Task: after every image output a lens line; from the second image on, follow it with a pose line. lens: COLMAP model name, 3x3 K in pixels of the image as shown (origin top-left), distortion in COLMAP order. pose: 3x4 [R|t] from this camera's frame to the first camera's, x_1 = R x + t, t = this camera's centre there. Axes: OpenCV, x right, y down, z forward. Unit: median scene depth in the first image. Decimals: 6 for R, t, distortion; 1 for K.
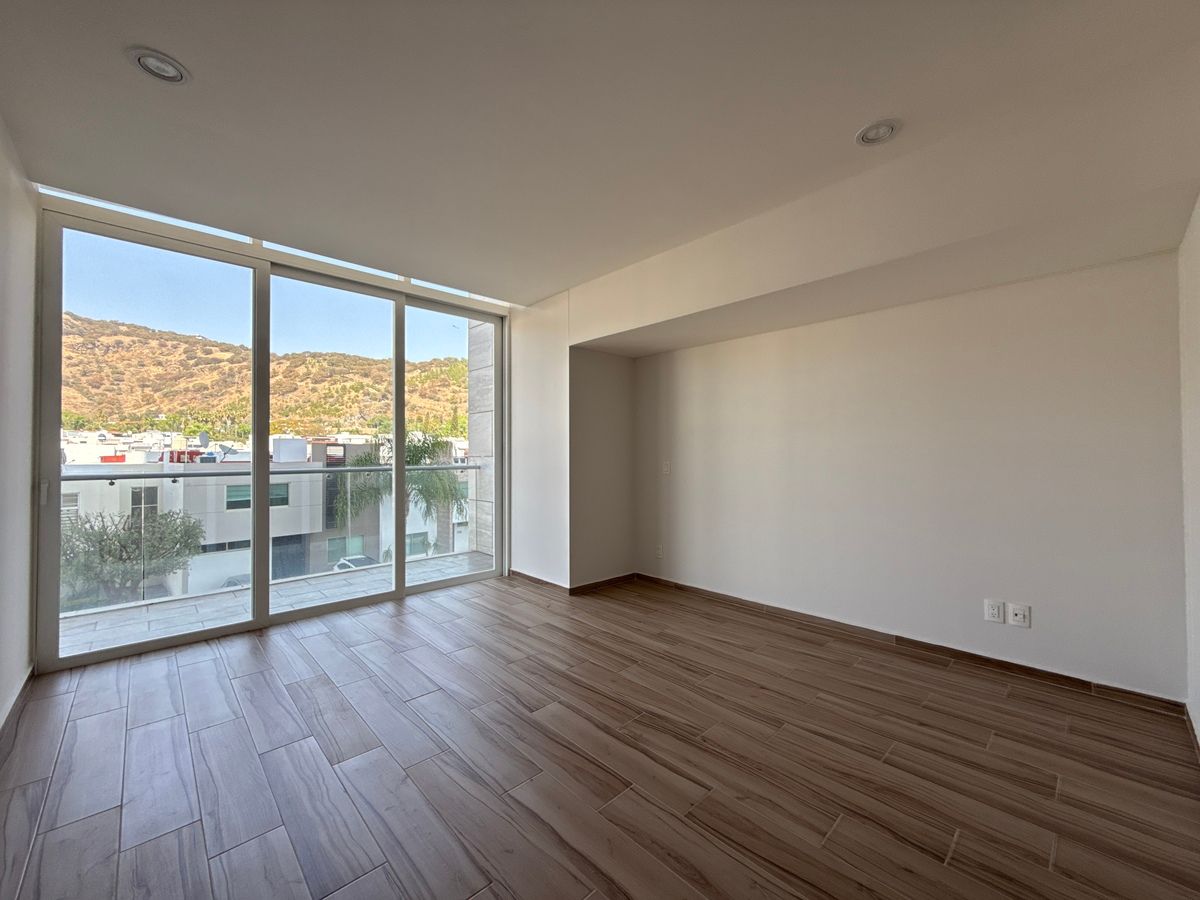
lens RADIAL K [[484.3, 0, 602.0], [0, 484.3, 456.5], [0, 0, 1]] dist [-0.002196, 0.001445]
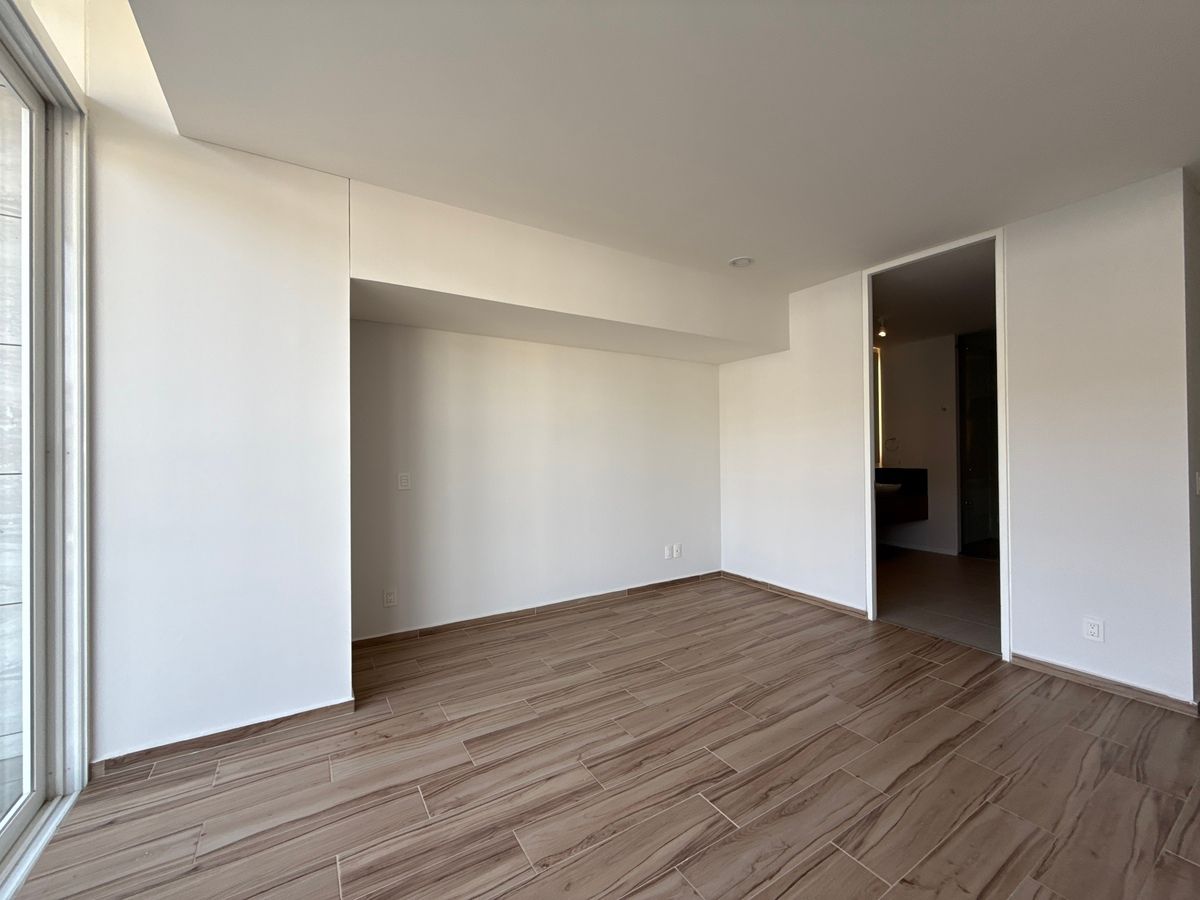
lens RADIAL K [[484.3, 0, 600.8], [0, 484.3, 447.8], [0, 0, 1]] dist [-0.002196, 0.001445]
pose [[0.191745, 0.007717, 0.981414, -0.795808], [0.009866, 0.999903, -0.009790, -0.023197], [-0.981395, 0.011560, 0.191651, 0.827676]]
